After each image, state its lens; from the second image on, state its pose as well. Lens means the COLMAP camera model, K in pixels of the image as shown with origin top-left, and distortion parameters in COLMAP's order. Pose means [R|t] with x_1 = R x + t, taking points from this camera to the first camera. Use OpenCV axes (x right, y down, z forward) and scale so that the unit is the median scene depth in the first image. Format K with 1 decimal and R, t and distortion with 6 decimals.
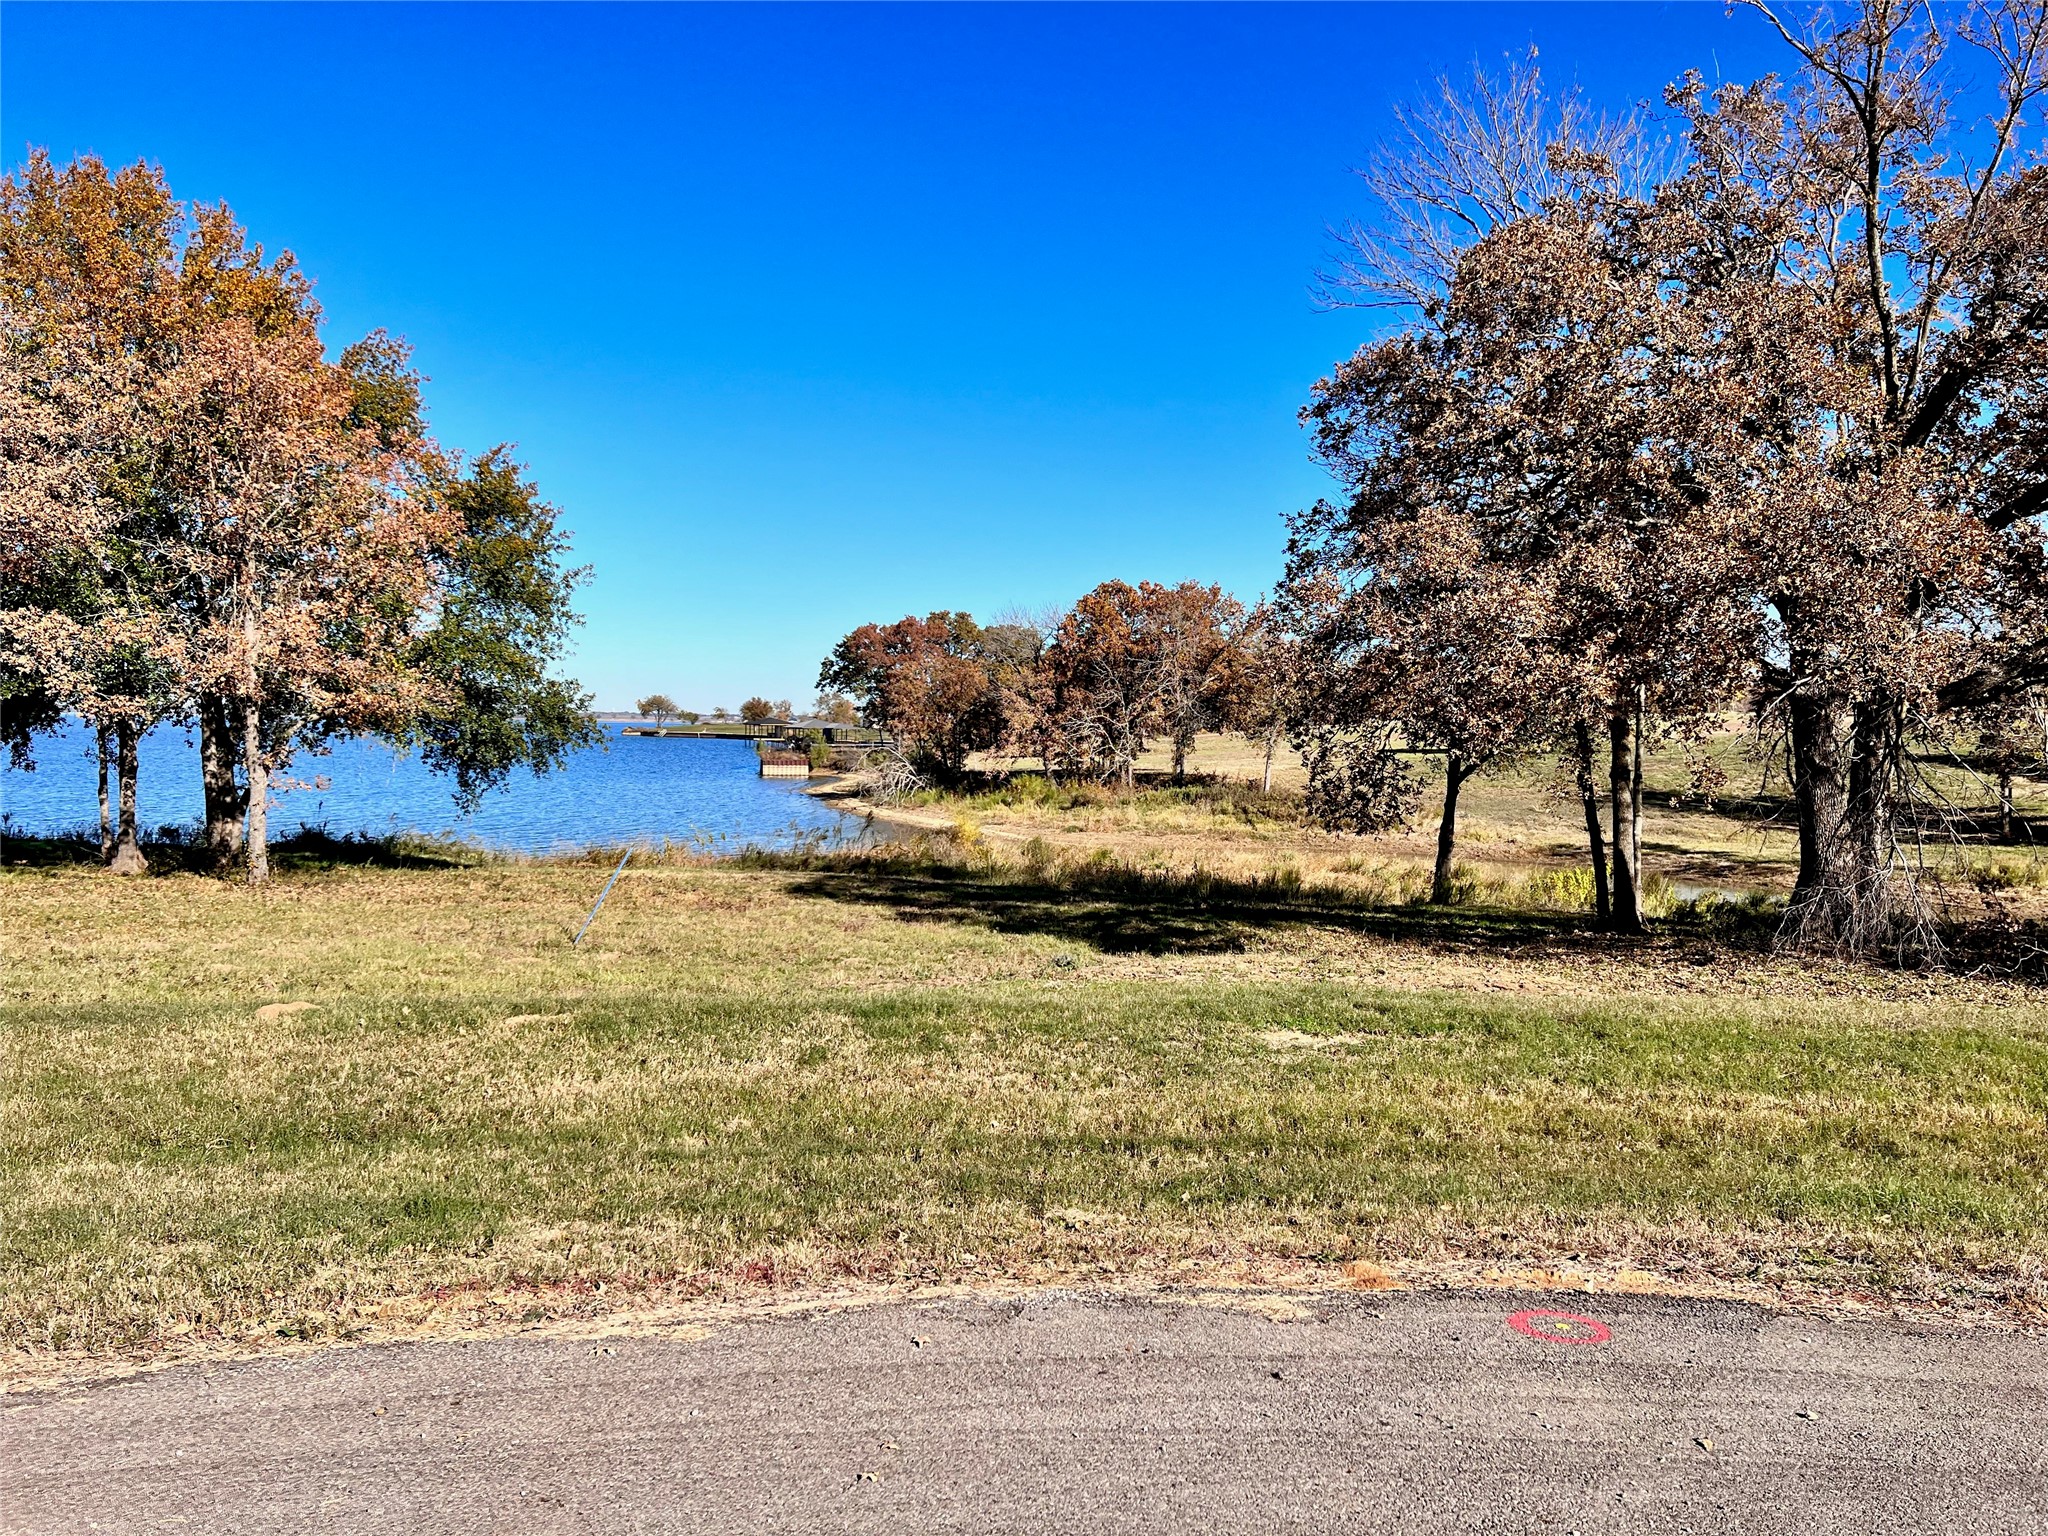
lens RADIAL K [[1588.1, 0, 1020.5], [0, 1588.1, 751.4], [0, 0, 1]] dist [0.079123, -0.079736]
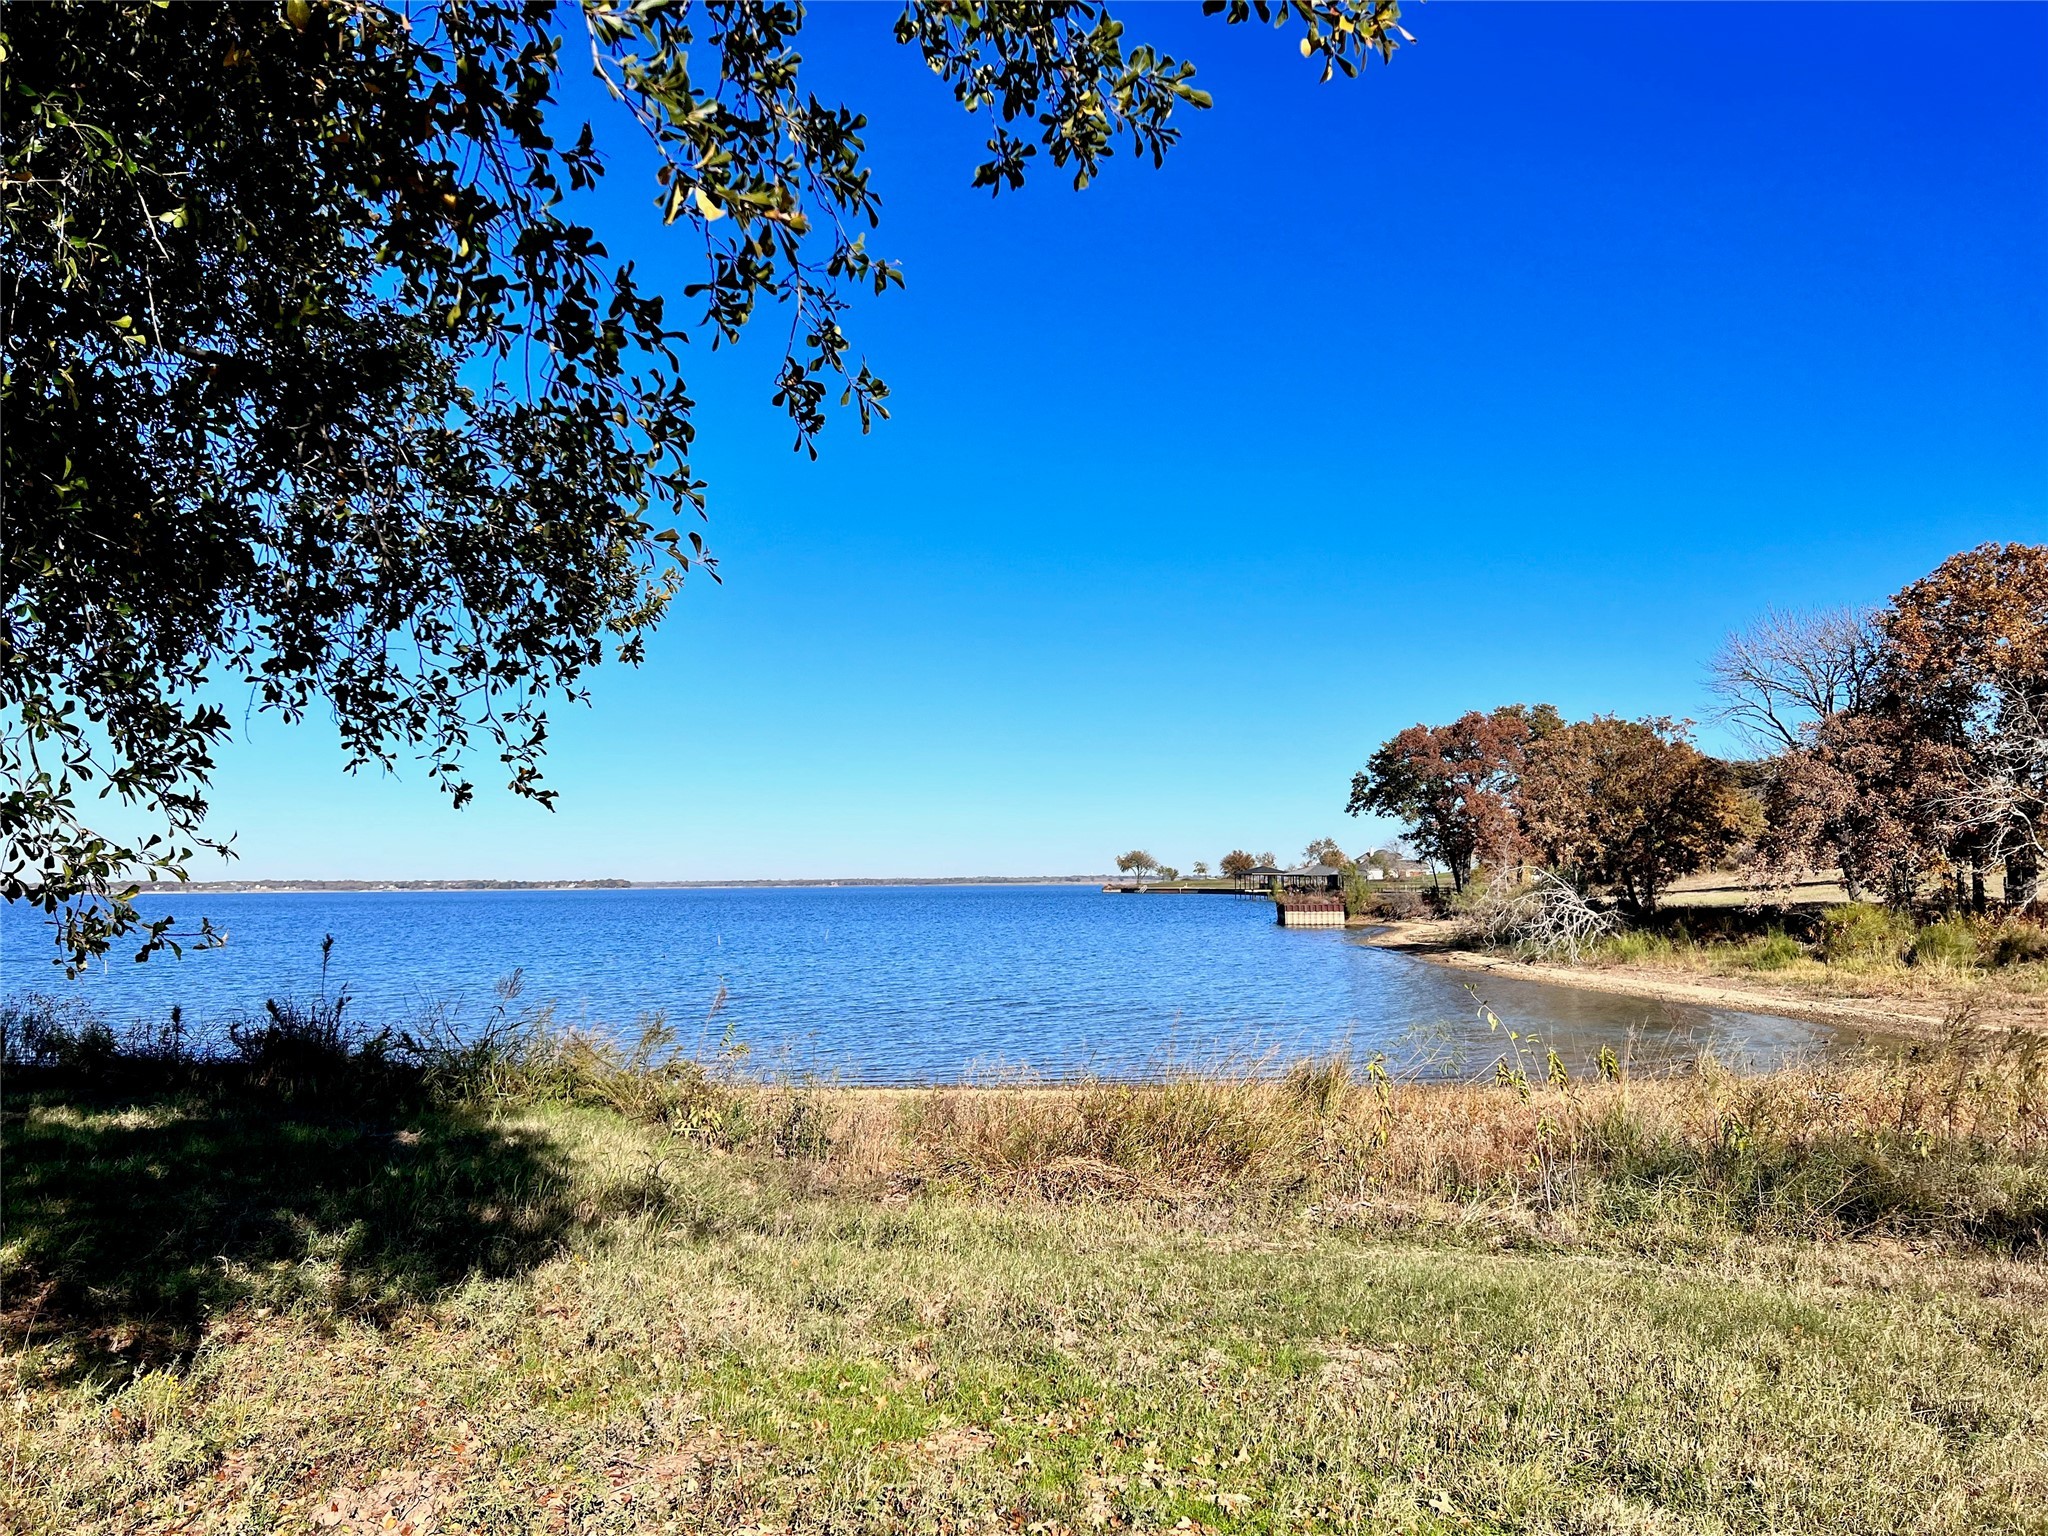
lens RADIAL K [[1588.1, 0, 1020.5], [0, 1588.1, 751.4], [0, 0, 1]] dist [0.079123, -0.079736]
pose [[0.957043, -0.043627, -0.286645, -0.056815], [0.014546, 0.994595, -0.102809, 0.008519], [0.289581, 0.094223, 0.952505, 0.208955]]
